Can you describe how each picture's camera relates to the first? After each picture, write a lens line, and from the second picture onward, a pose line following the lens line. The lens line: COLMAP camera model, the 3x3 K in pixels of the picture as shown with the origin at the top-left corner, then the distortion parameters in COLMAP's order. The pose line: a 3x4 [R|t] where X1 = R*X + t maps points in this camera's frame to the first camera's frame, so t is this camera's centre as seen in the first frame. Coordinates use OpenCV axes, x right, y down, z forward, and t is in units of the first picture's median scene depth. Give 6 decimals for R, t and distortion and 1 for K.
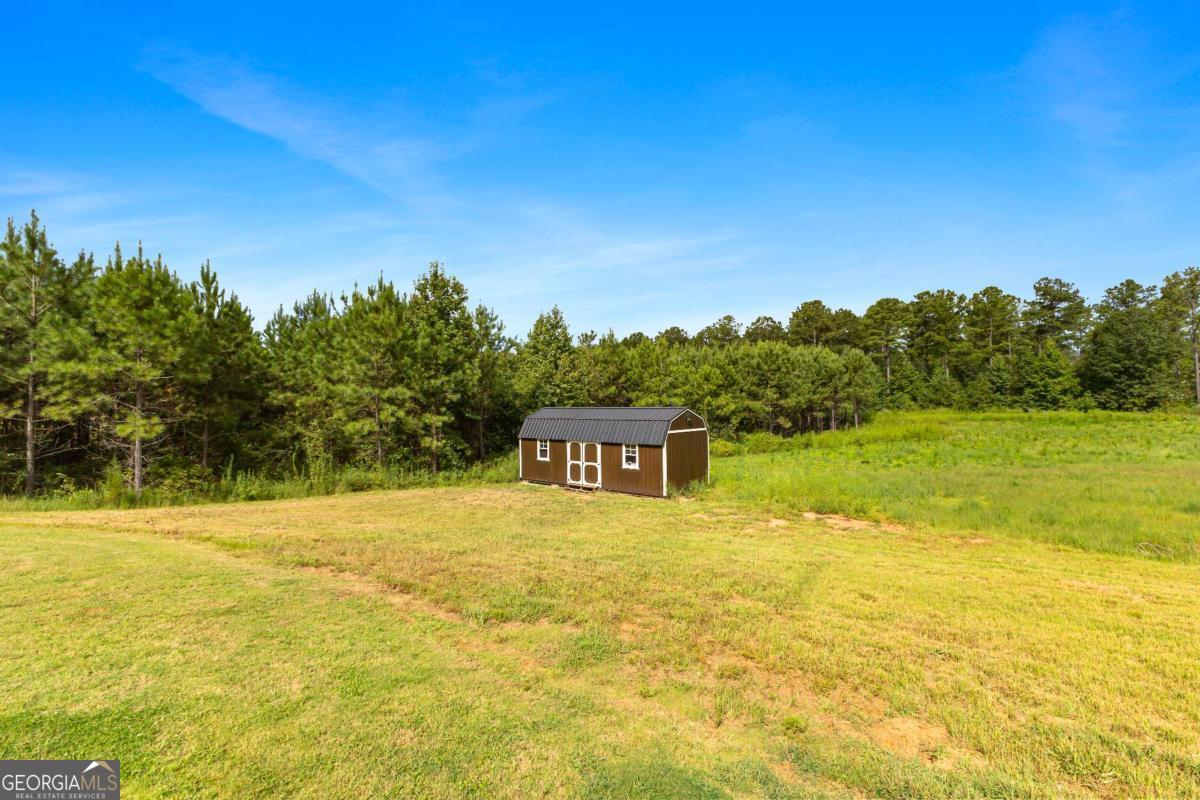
lens RADIAL K [[519.5, 0, 604.4], [0, 519.5, 393.2], [0, 0, 1]] dist [0.009339, -0.000299]
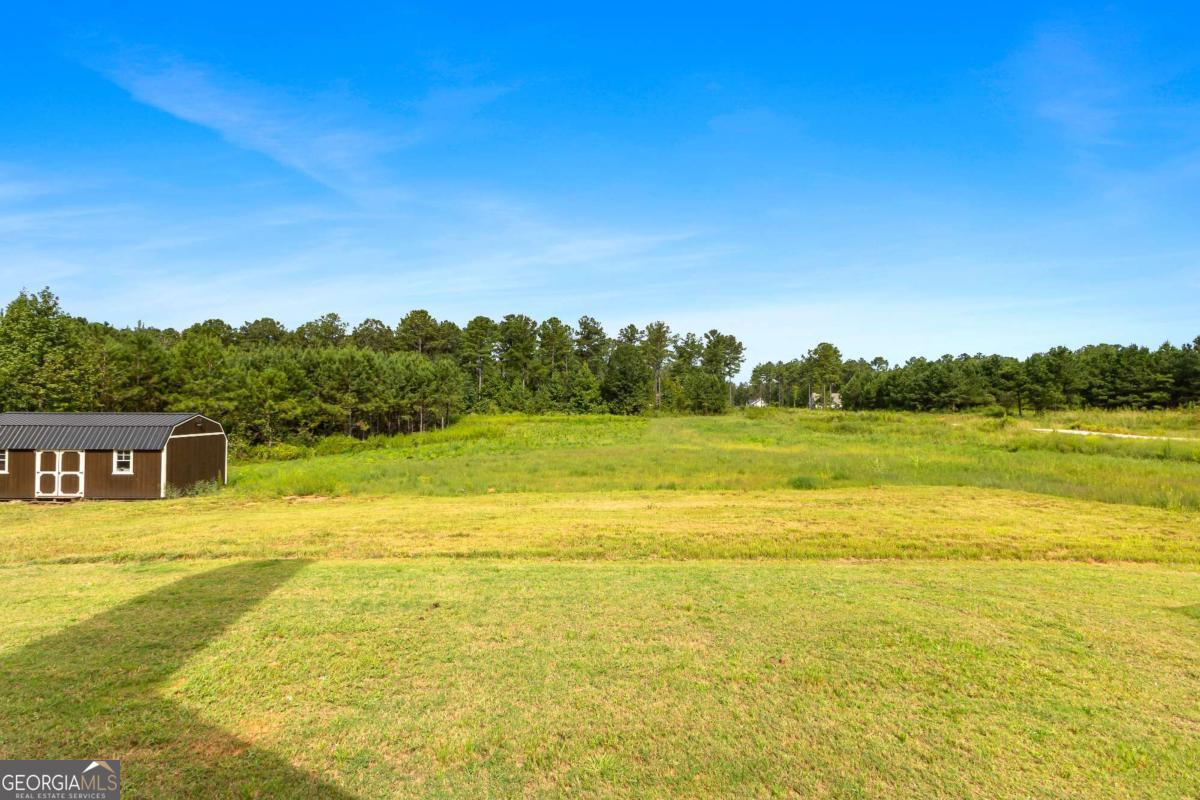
lens RADIAL K [[526.0, 0, 605.4], [0, 526.0, 392.4], [0, 0, 1]] dist [0.007728, -0.000367]
pose [[0.775408, 0.028486, 0.630817, 0.071464], [-0.025097, 0.999583, -0.014288, -0.012854], [-0.630961, -0.004753, 0.775800, -0.220080]]
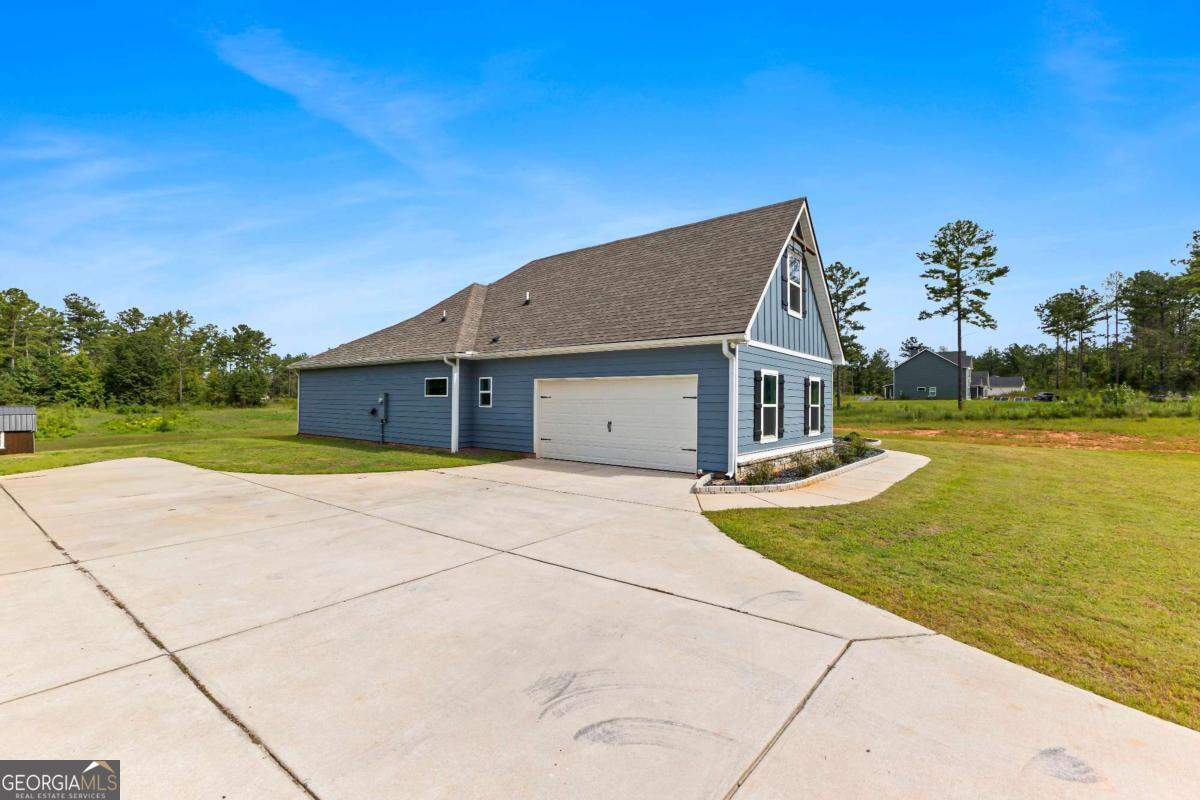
lens RADIAL K [[526.0, 0, 605.4], [0, 526.0, 392.4], [0, 0, 1]] dist [0.007728, -0.000367]
pose [[-0.017972, 0.023000, 0.999574, -0.829918], [-0.024446, 0.999426, -0.023436, -0.012105], [-0.999540, -0.024857, -0.017400, -0.373745]]
